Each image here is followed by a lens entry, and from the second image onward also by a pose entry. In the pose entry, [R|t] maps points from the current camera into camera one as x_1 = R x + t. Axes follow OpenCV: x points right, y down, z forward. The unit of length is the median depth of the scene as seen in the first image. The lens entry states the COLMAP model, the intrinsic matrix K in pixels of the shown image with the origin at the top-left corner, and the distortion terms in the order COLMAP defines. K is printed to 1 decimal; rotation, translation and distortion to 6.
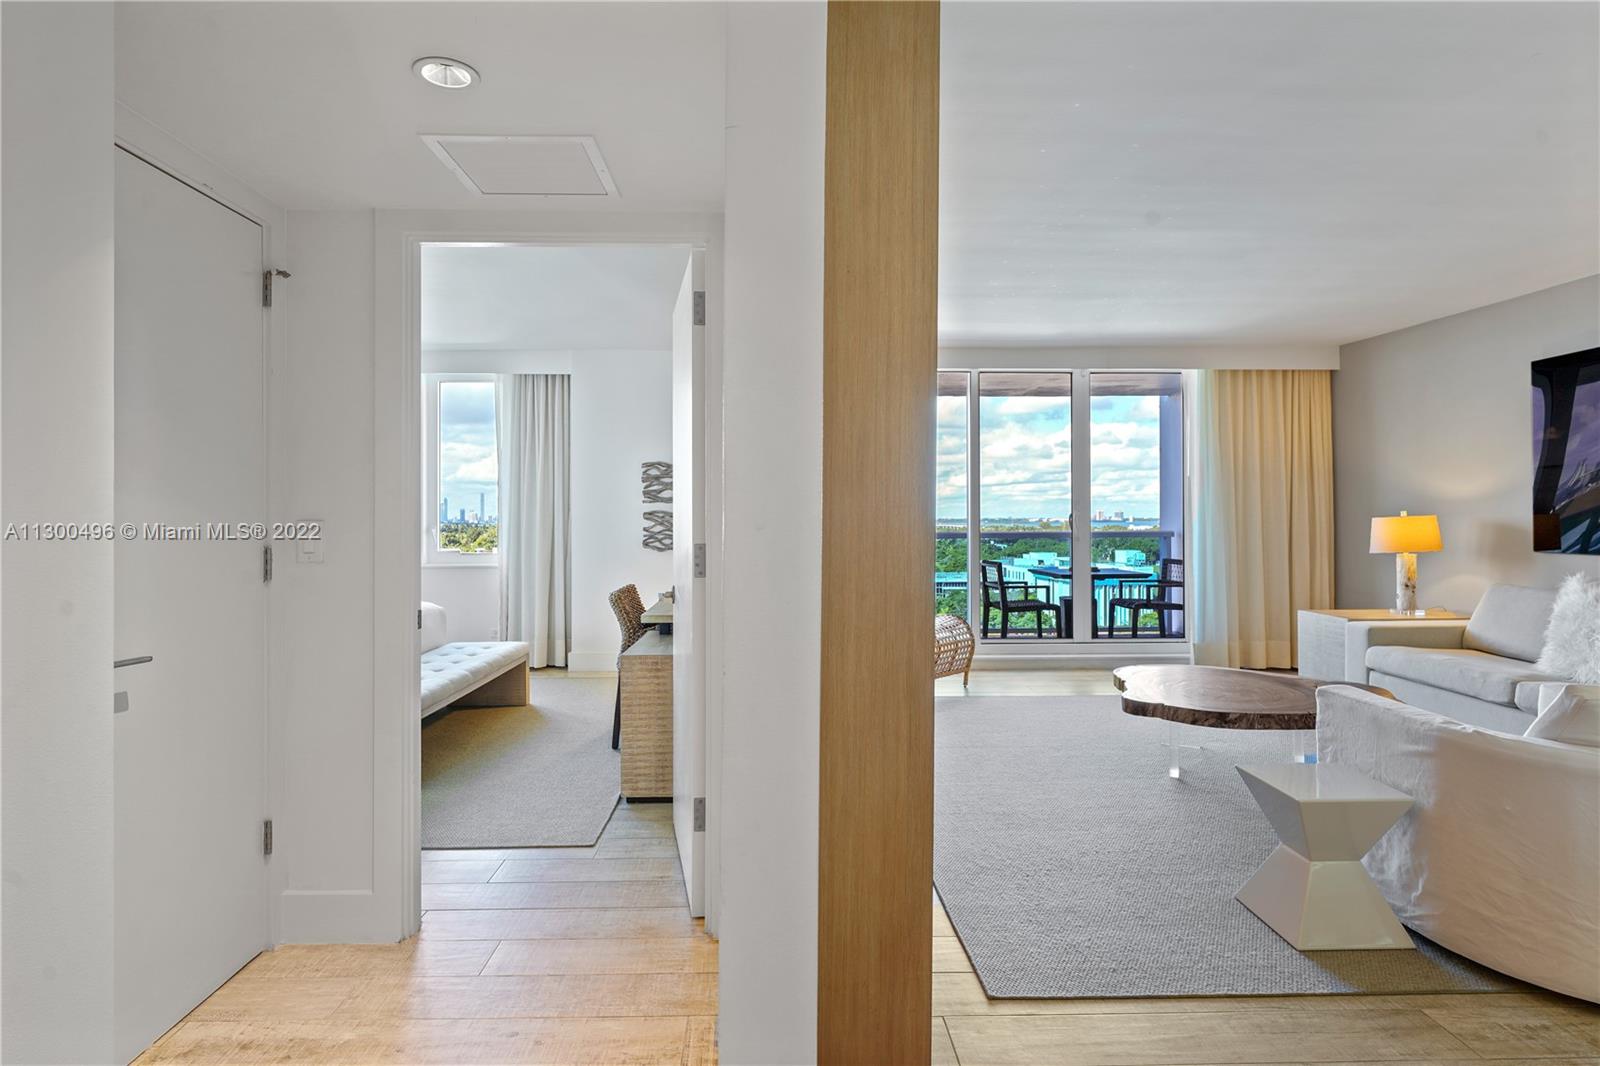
lens RADIAL K [[868.2, 0, 793.4], [0, 868.2, 515.6], [0, 0, 1]] dist [0.002581, -0.000885]
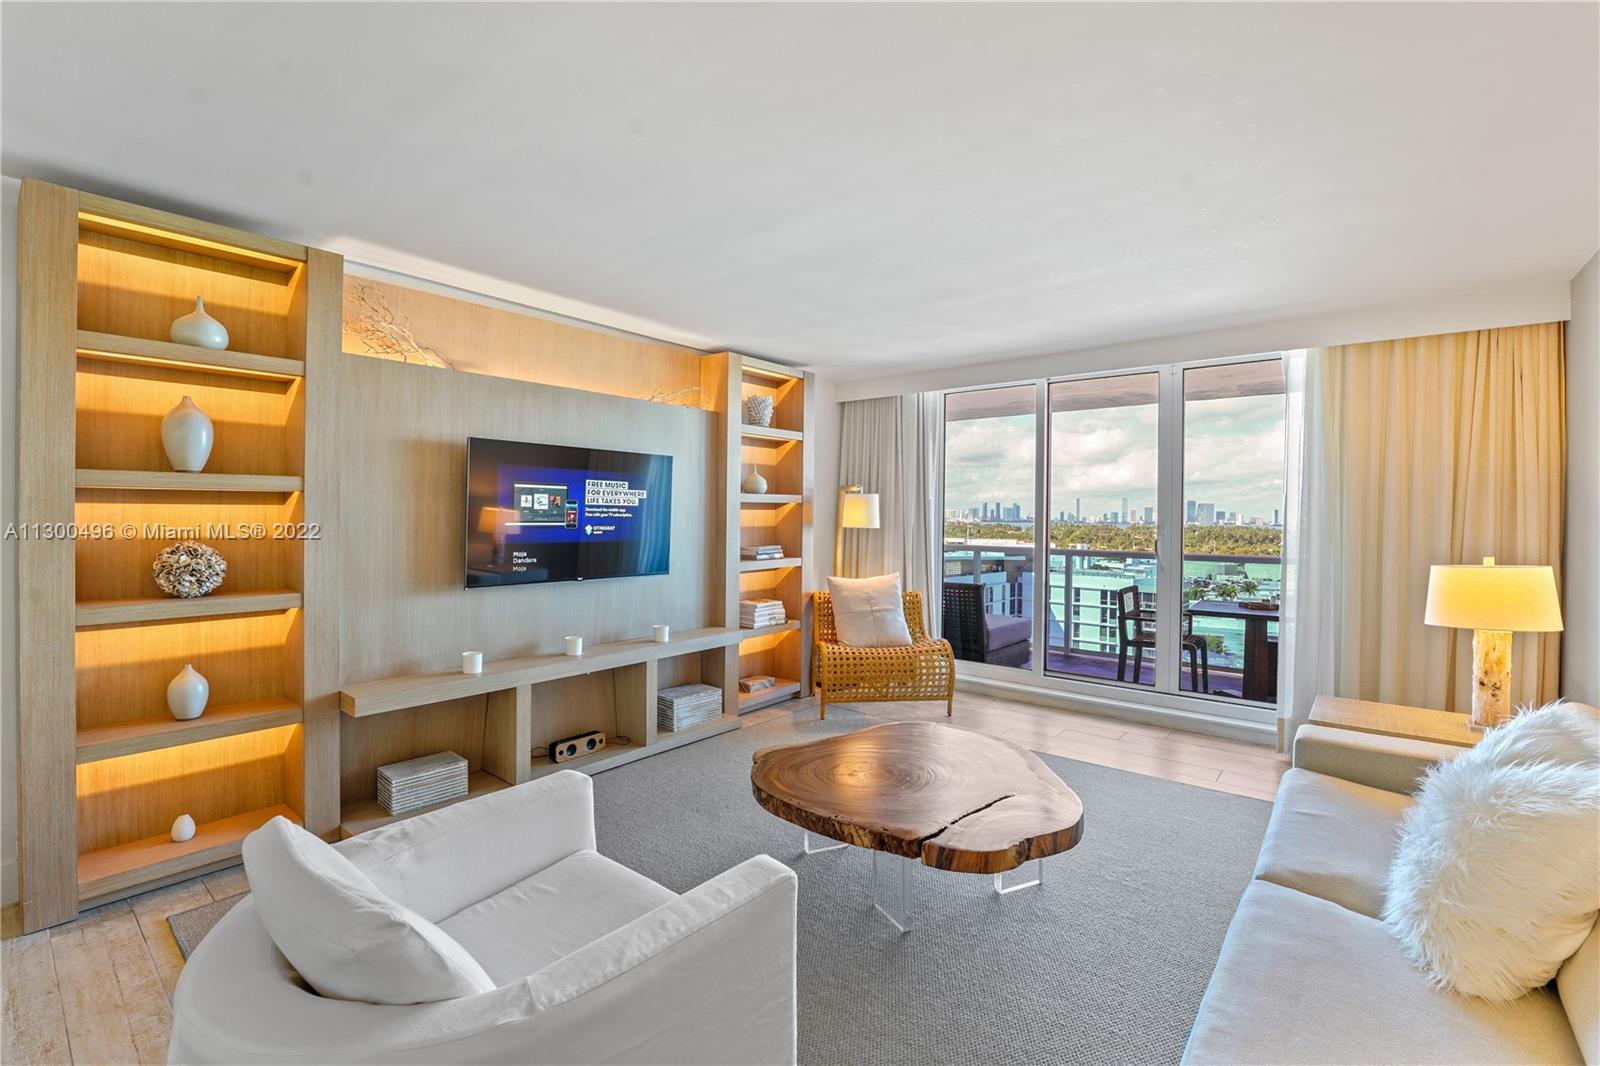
lens RADIAL K [[701.9, 0, 804.4], [0, 701.9, 515.8], [0, 0, 1]] dist [-0.022224, 0.000219]
pose [[0.754656, 0.011214, -0.656025, 0.586115], [-0.012008, 0.999923, 0.003278, -0.025854], [0.656011, 0.005404, 0.754732, 0.306098]]
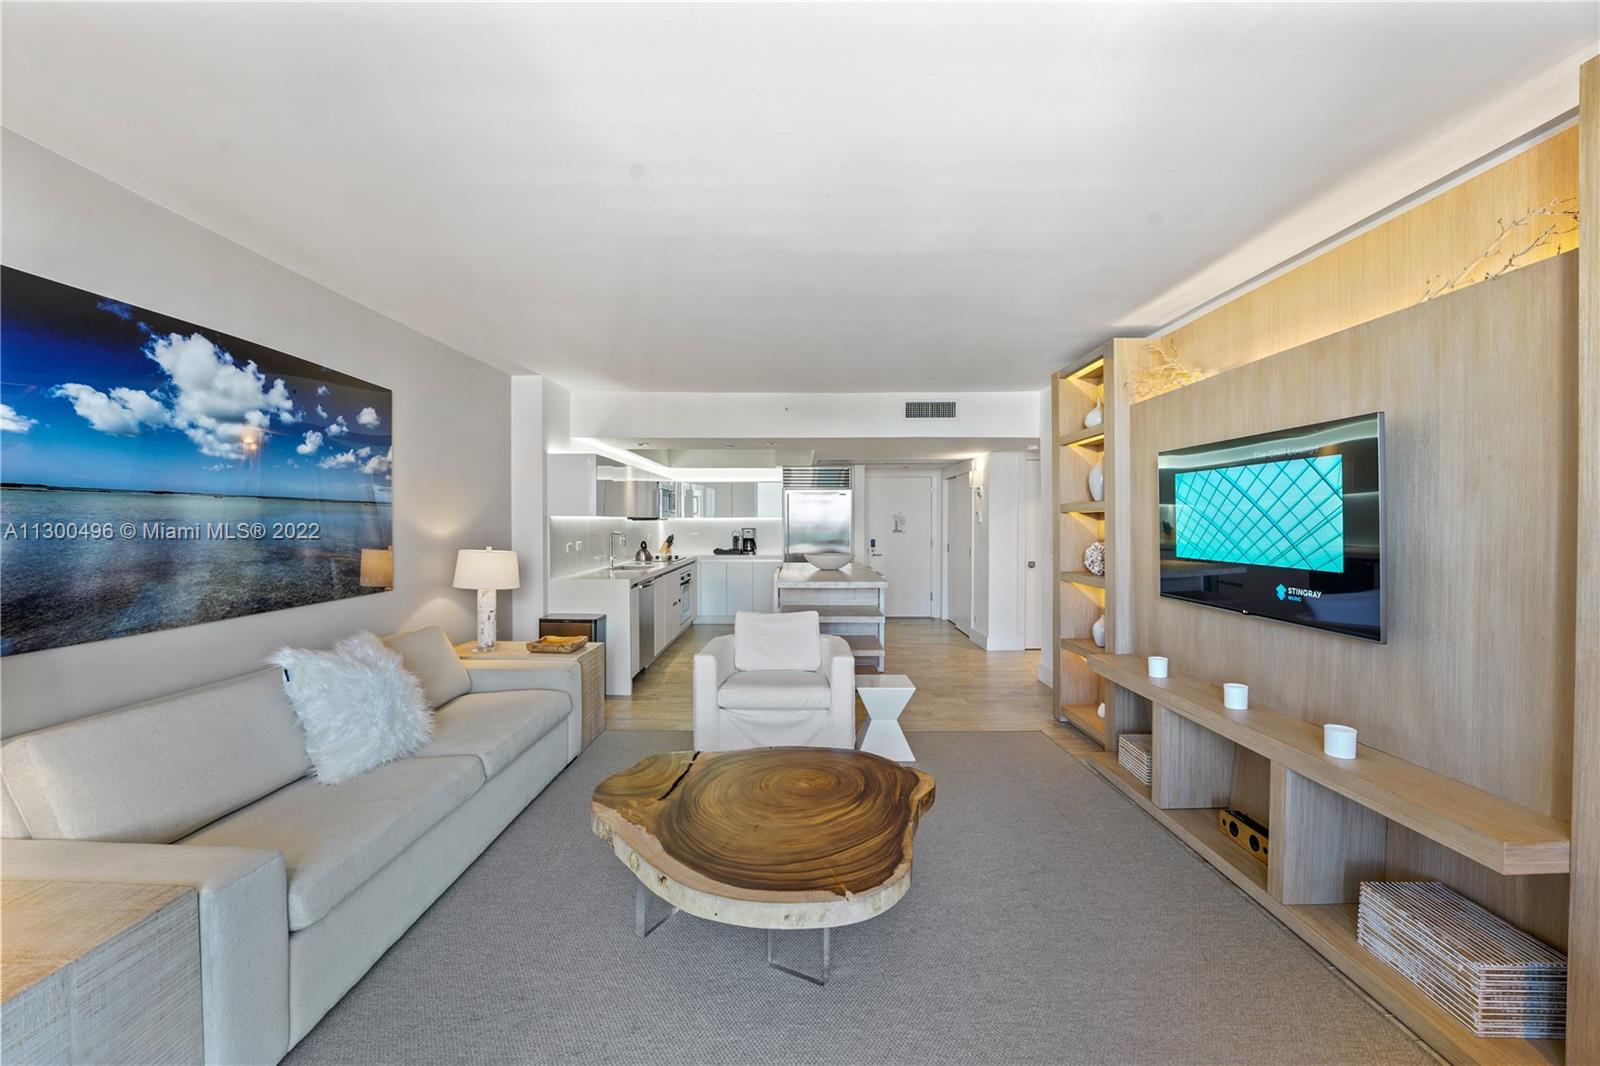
lens RADIAL K [[650.9, 0, 800.0], [0, 650.9, 533.0], [0, 0, 1]] dist [-0.025632, 0.000775]
pose [[-0.999708, 0.002842, 0.023993, 0.322840], [0.003256, 0.999846, 0.017229, -0.026367], [-0.023940, 0.017302, -0.999564, 1.058678]]
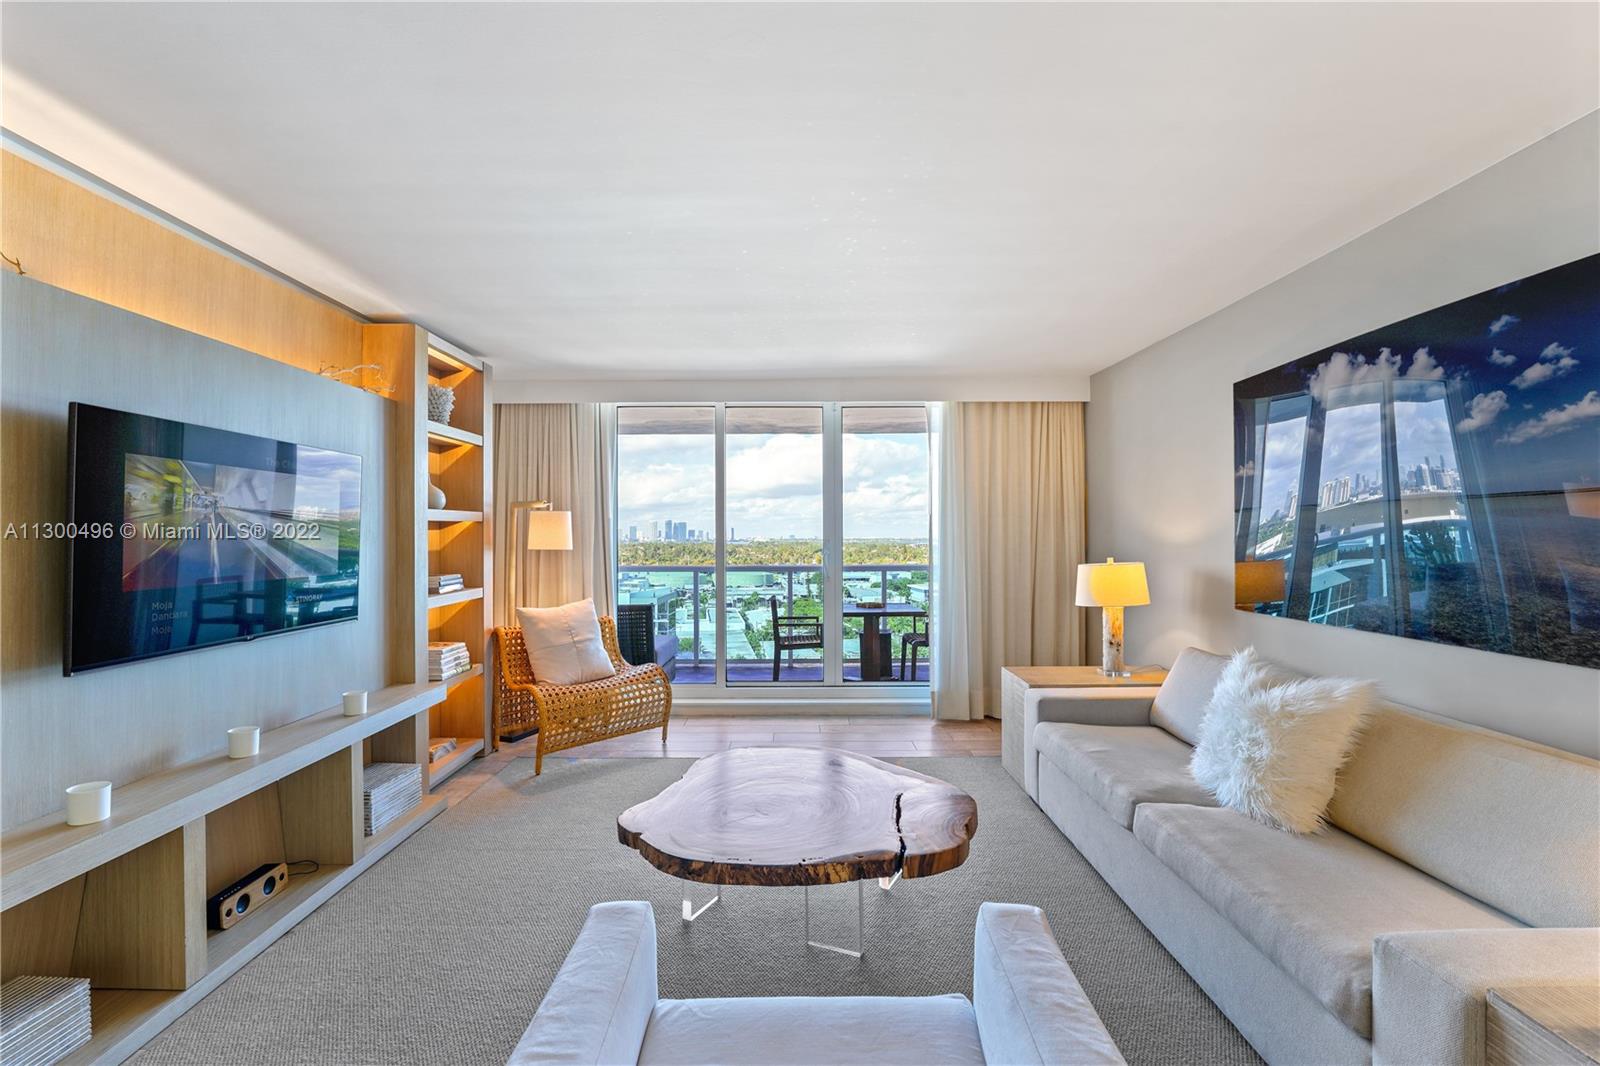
lens RADIAL K [[699.2, 0, 794.6], [0, 699.2, 538.4], [0, 0, 1]] dist [-0.018683, 0.000104]
pose [[0.999545, 0.000087, -0.030146, 0.361505], [0.000027, 0.999993, 0.003800, -0.024207], [0.030147, -0.003800, 0.999538, 0.257600]]
